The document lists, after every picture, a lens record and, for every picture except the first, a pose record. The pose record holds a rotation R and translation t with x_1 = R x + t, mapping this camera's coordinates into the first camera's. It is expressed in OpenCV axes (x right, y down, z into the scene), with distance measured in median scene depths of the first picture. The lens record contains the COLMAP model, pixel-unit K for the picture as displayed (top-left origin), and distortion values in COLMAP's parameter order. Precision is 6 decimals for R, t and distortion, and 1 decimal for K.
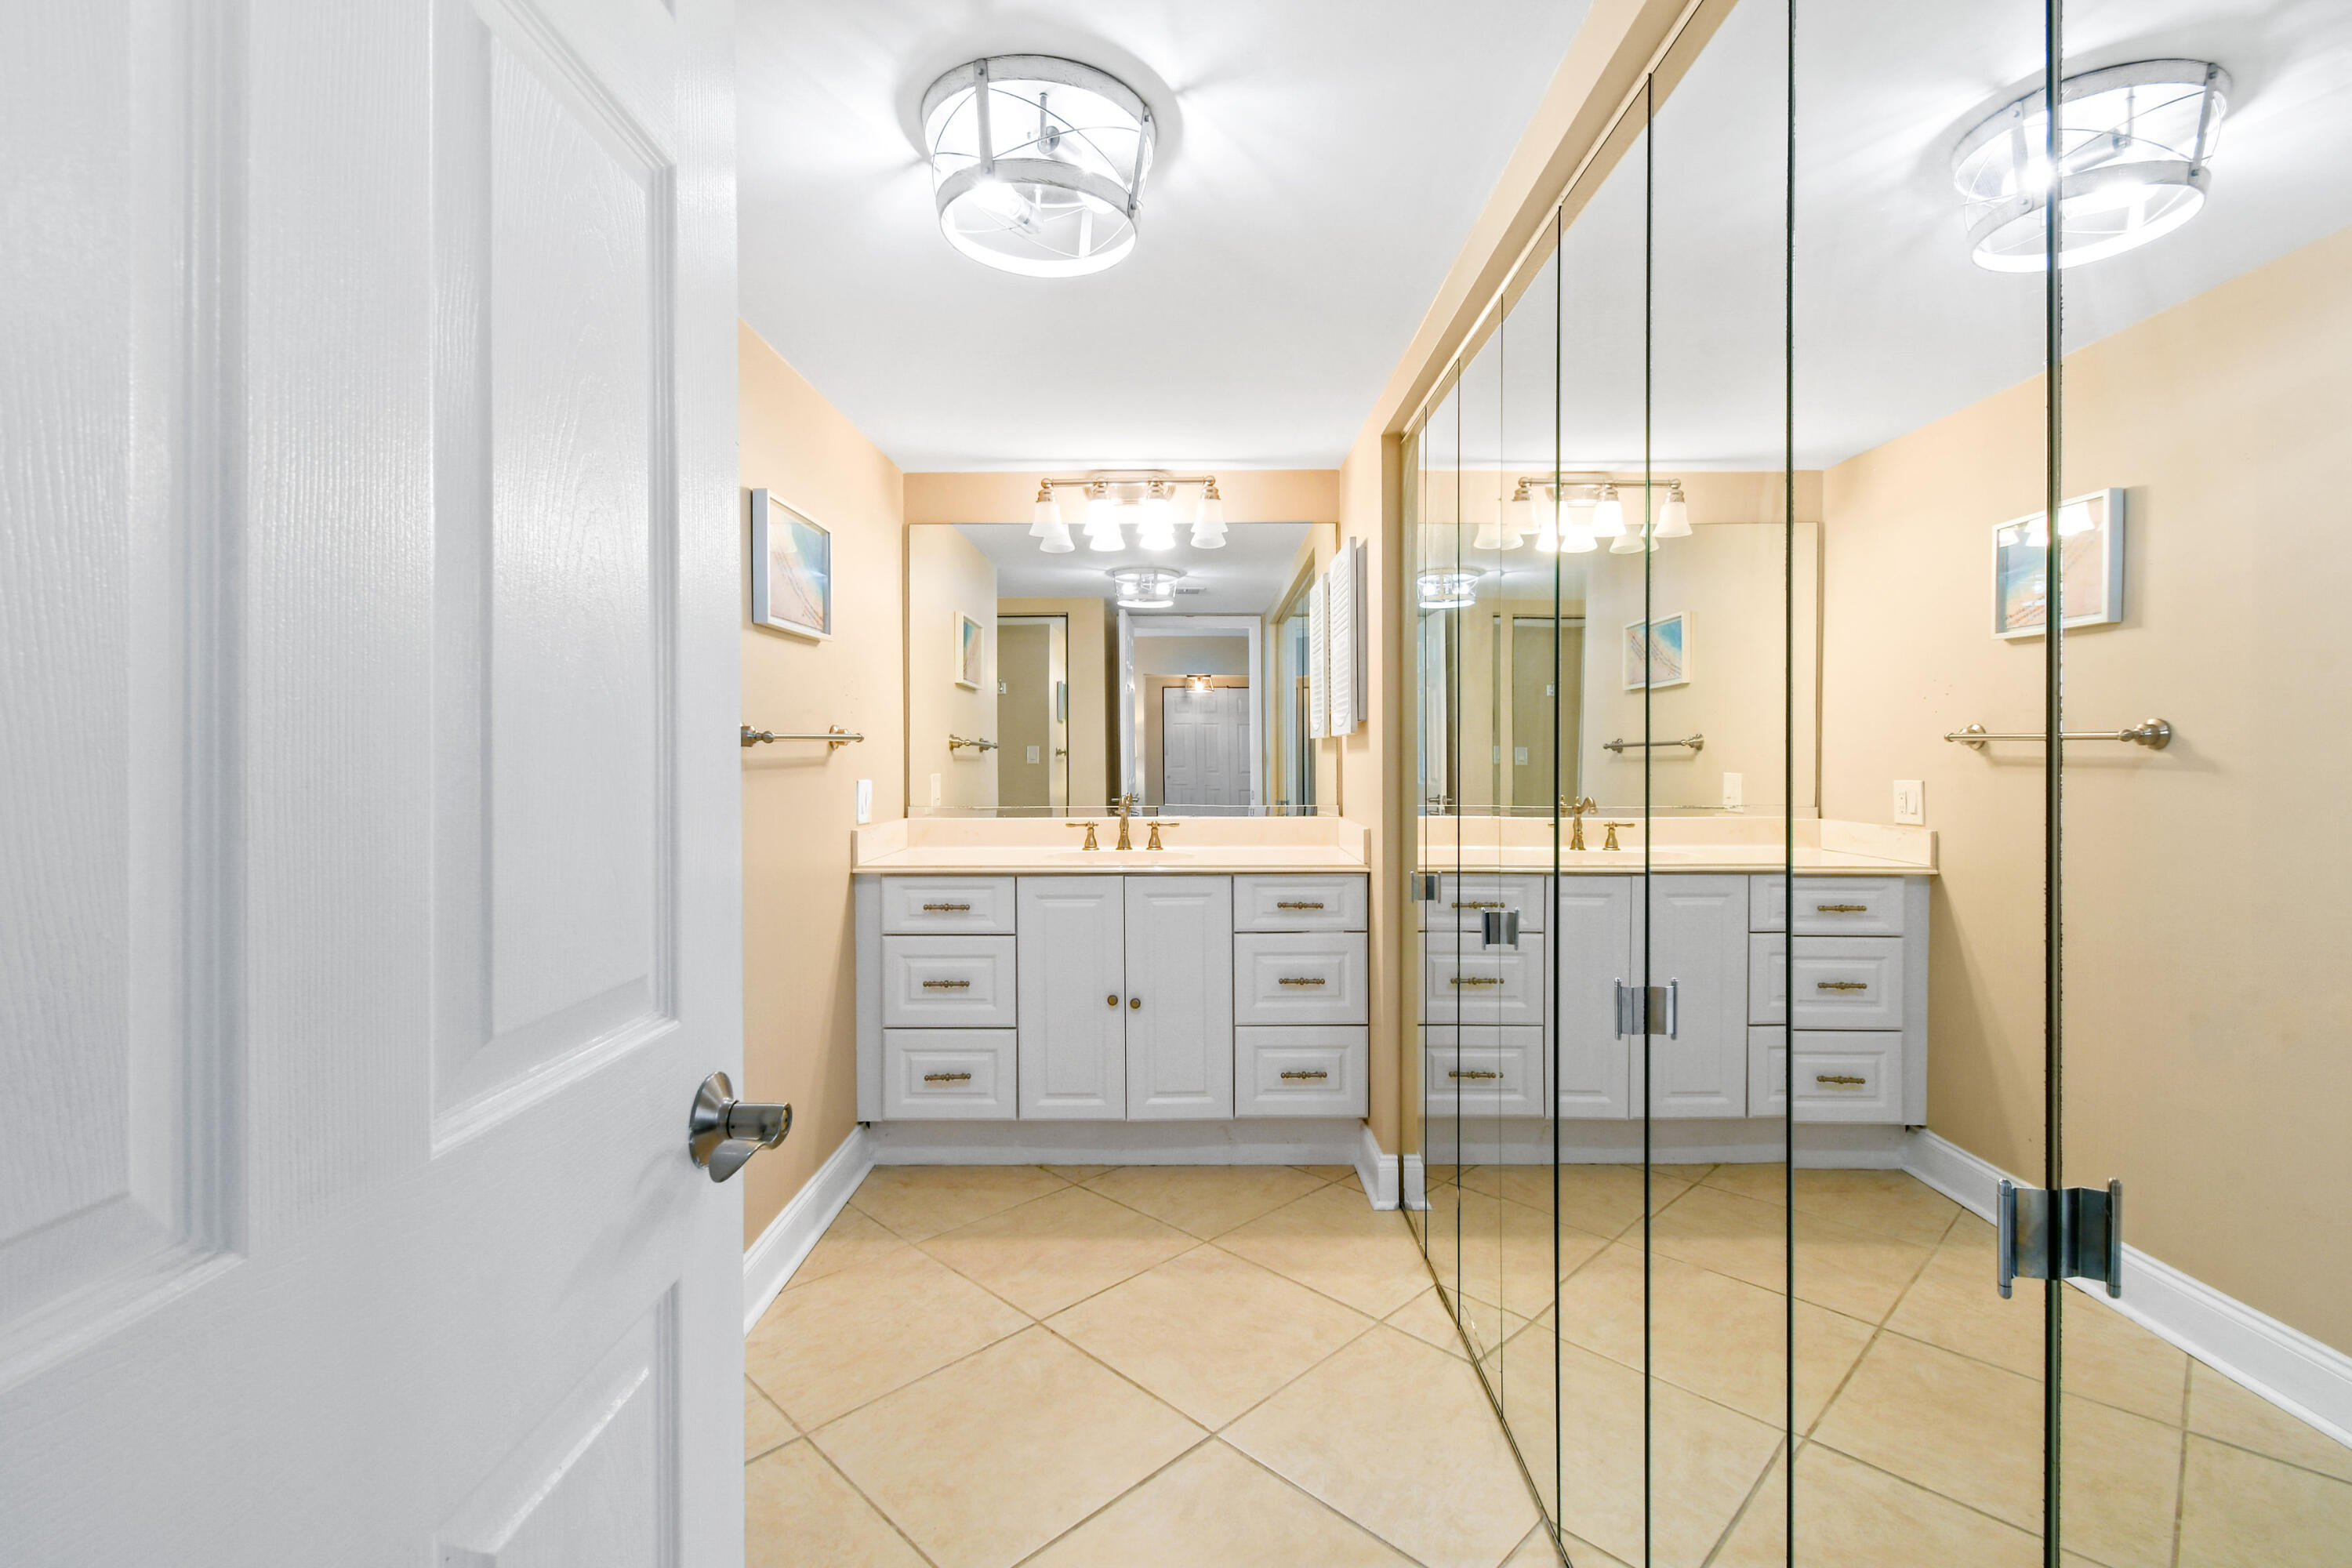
lens RADIAL K [[1067.5, 0, 1214.2], [0, 1067.5, 756.5], [0, 0, 1]] dist [0.003658, -0.000779]
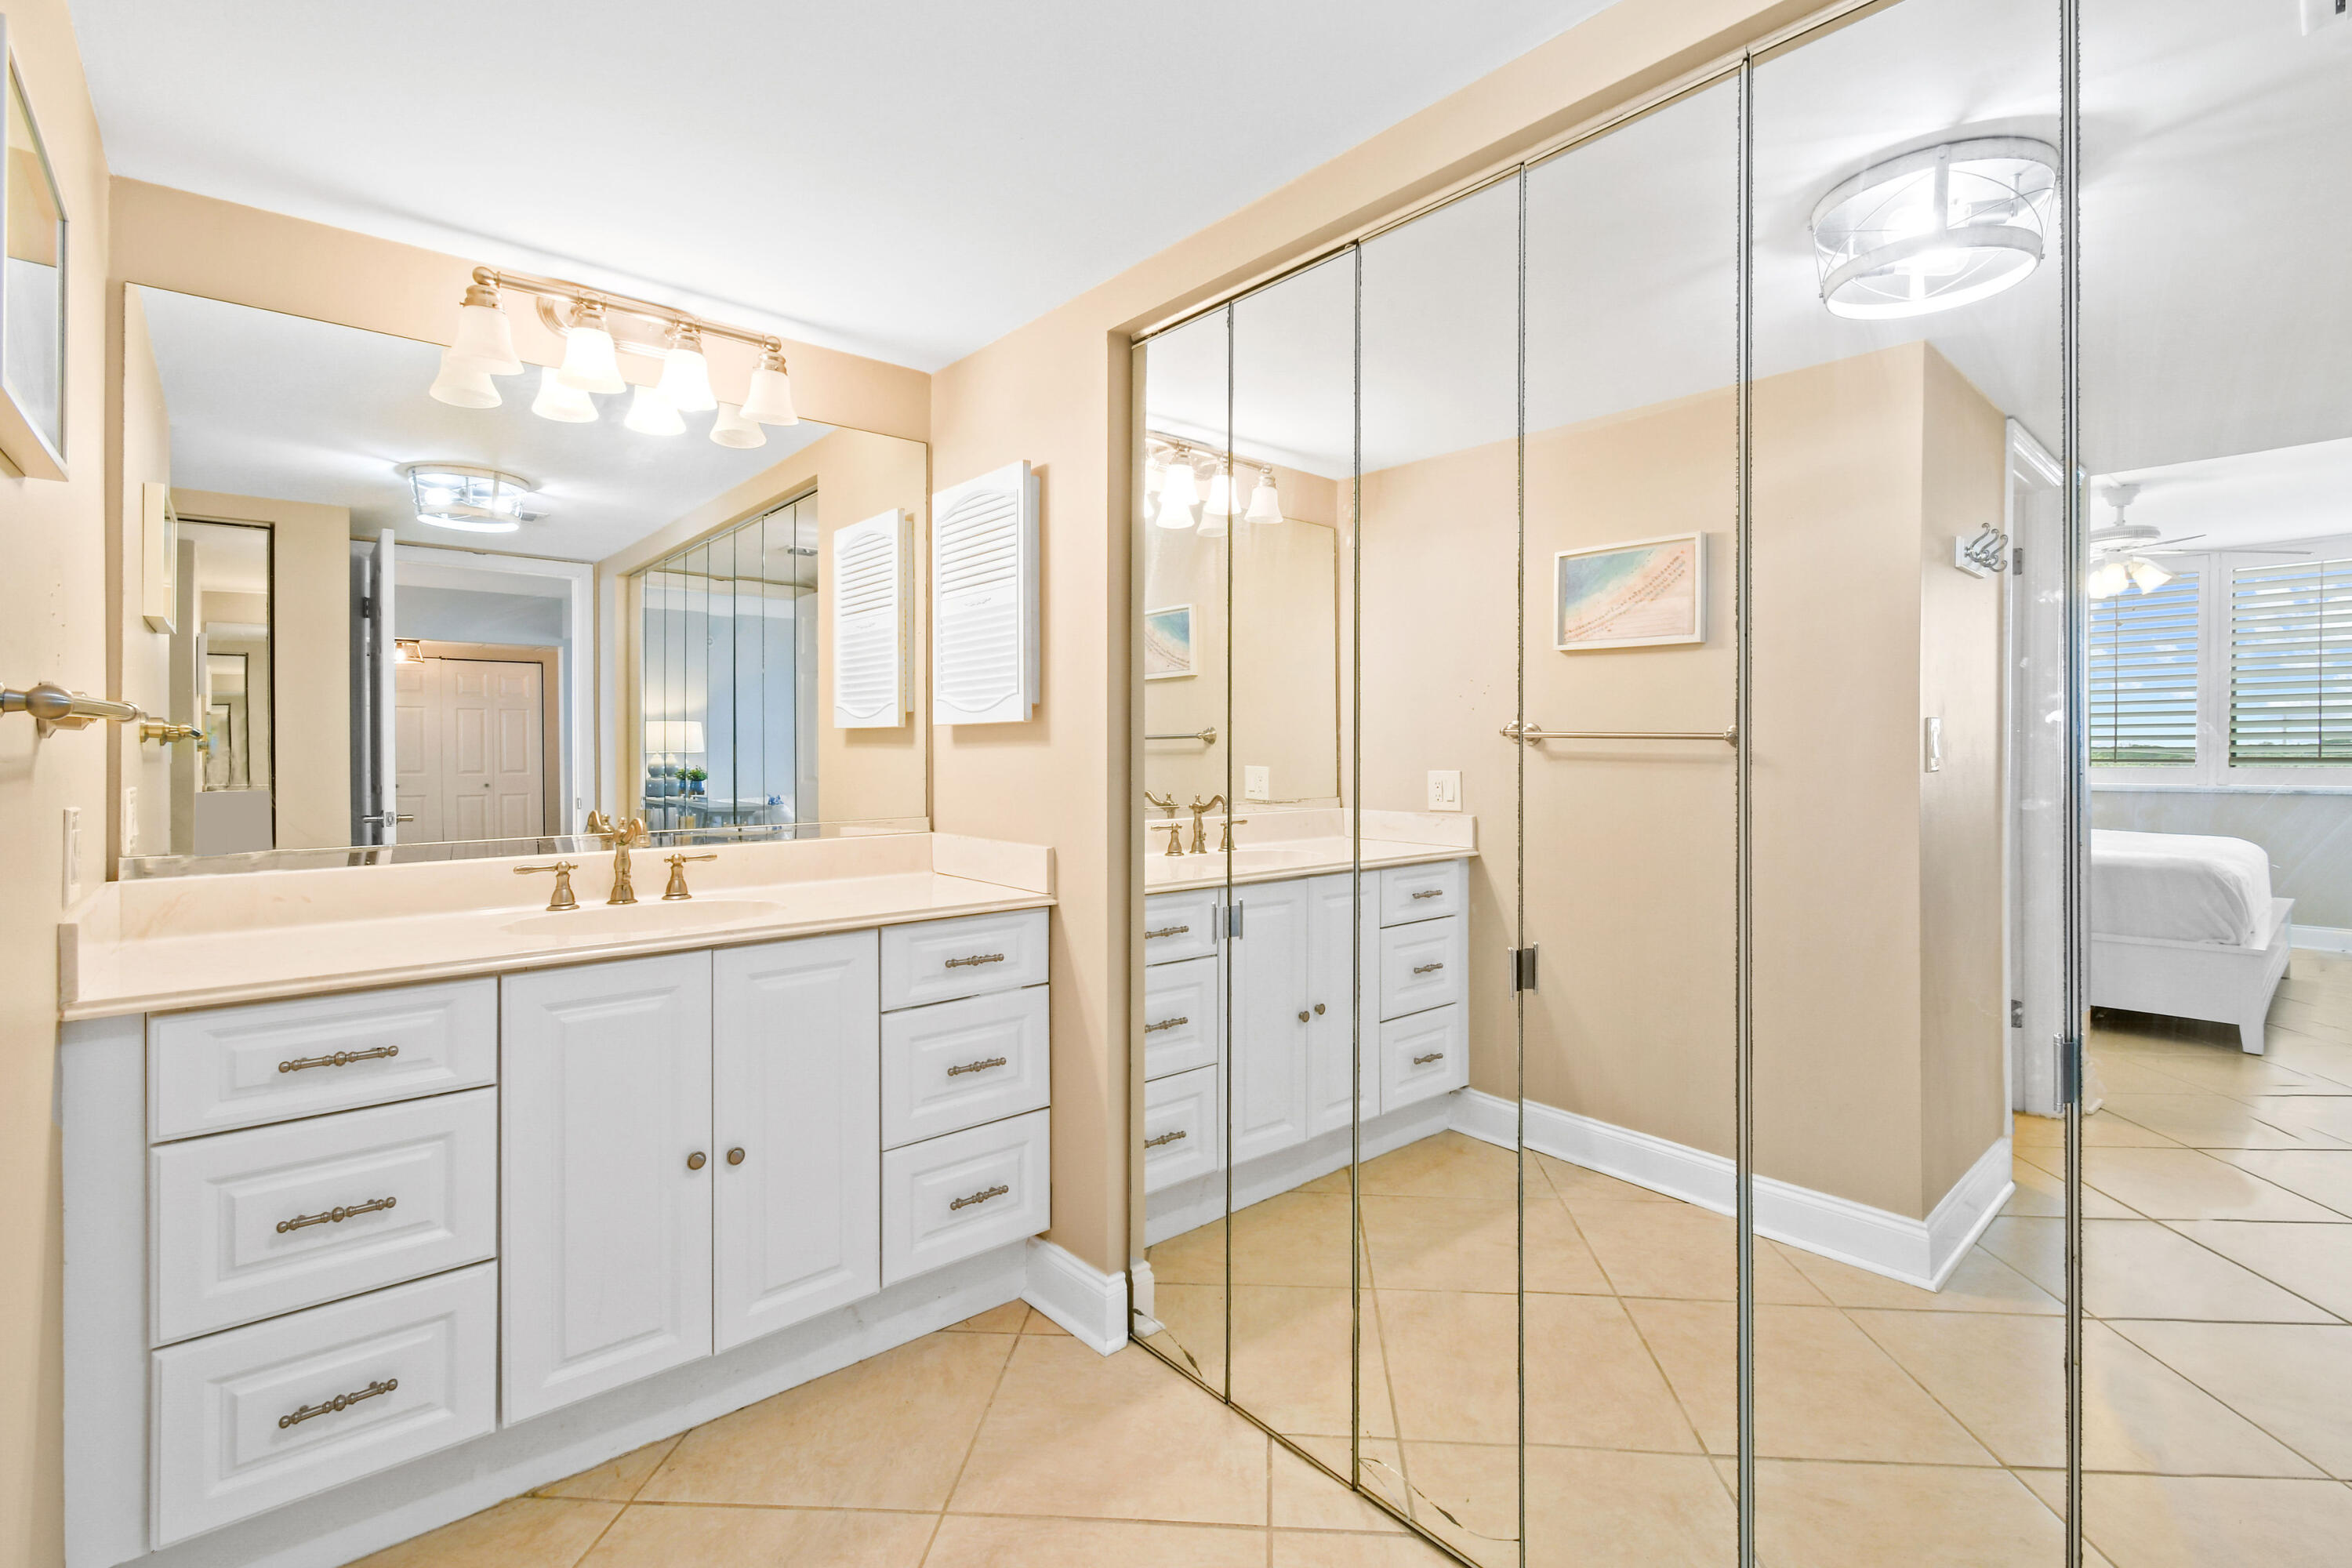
lens RADIAL K [[1067.5, 0, 1206.0], [0, 1067.5, 736.4], [0, 0, 1]] dist [0.003658, -0.000779]
pose [[0.758561, 0.004745, 0.651585, -0.261178], [0.005231, 0.999897, -0.013371, 0.000285], [-0.651581, 0.013552, 0.758458, 0.347470]]
